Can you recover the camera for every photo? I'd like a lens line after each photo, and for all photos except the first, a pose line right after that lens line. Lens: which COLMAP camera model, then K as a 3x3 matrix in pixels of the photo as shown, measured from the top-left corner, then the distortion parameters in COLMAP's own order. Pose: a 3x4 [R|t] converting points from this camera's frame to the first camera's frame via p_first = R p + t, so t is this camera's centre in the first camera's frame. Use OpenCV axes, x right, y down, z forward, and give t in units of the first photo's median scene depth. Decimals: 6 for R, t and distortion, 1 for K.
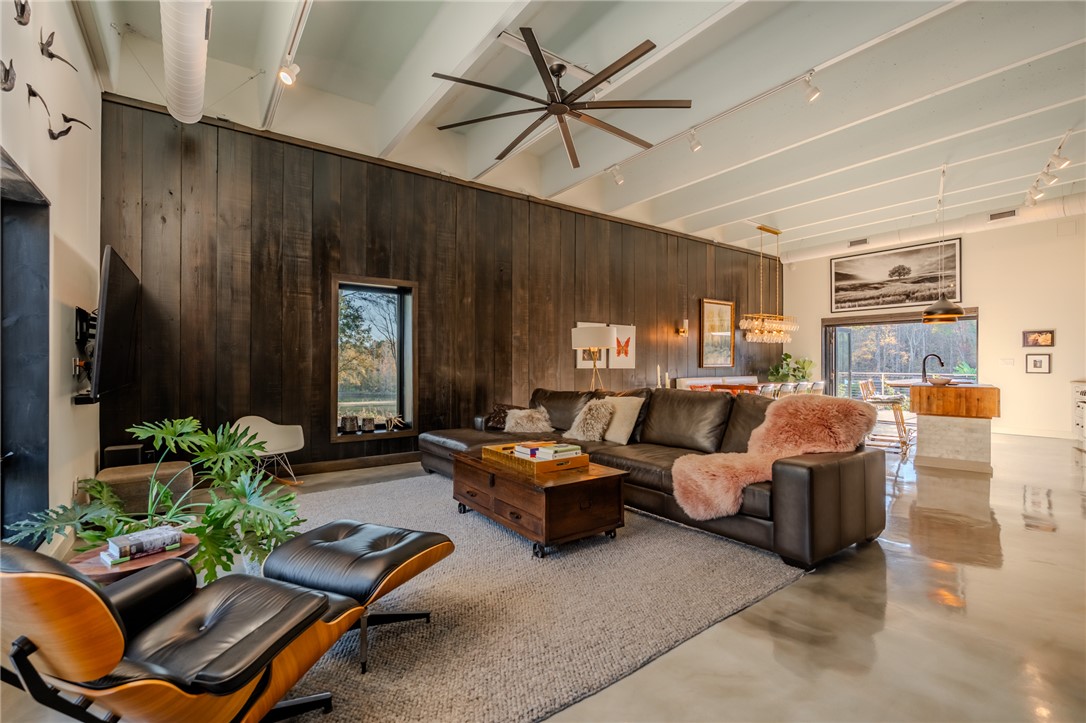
lens RADIAL K [[483.8, 0, 548.7], [0, 483.8, 362.0], [0, 0, 1]] dist [-0.006359, 0.002023]
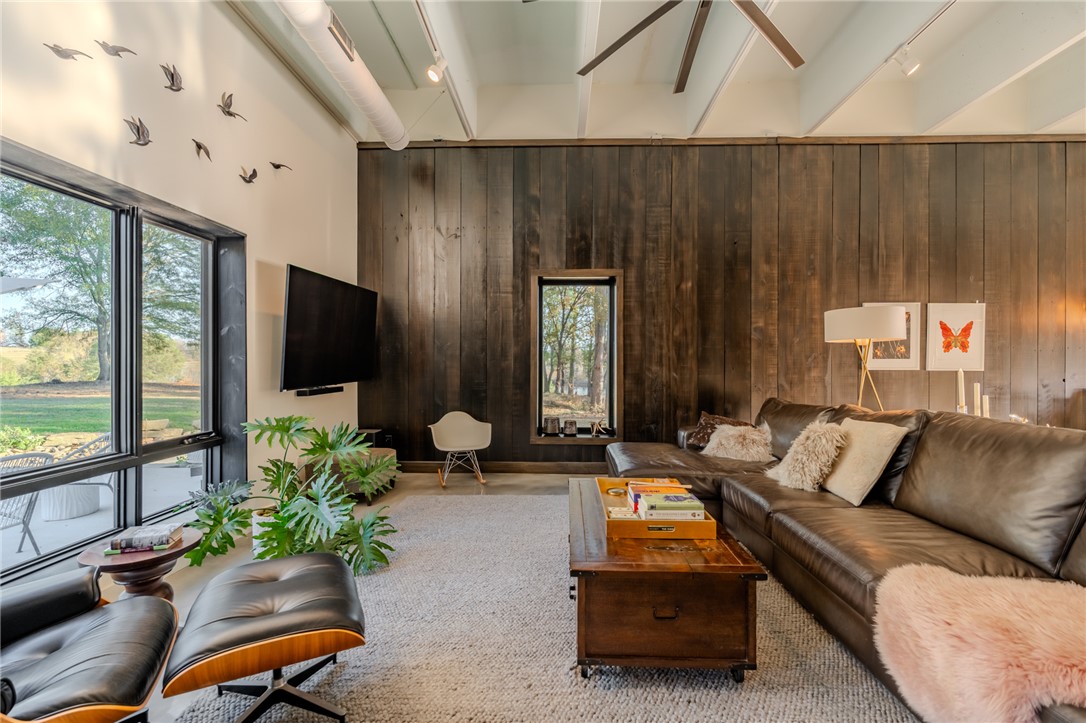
lens RADIAL K [[483.8, 0, 544.1], [0, 483.8, 361.8], [0, 0, 1]] dist [-0.006359, 0.002023]
pose [[0.790526, 0.003979, -0.612415, 0.153385], [0.000811, 0.999971, 0.007544, -0.004836], [0.612427, -0.006461, 0.790500, 0.221128]]
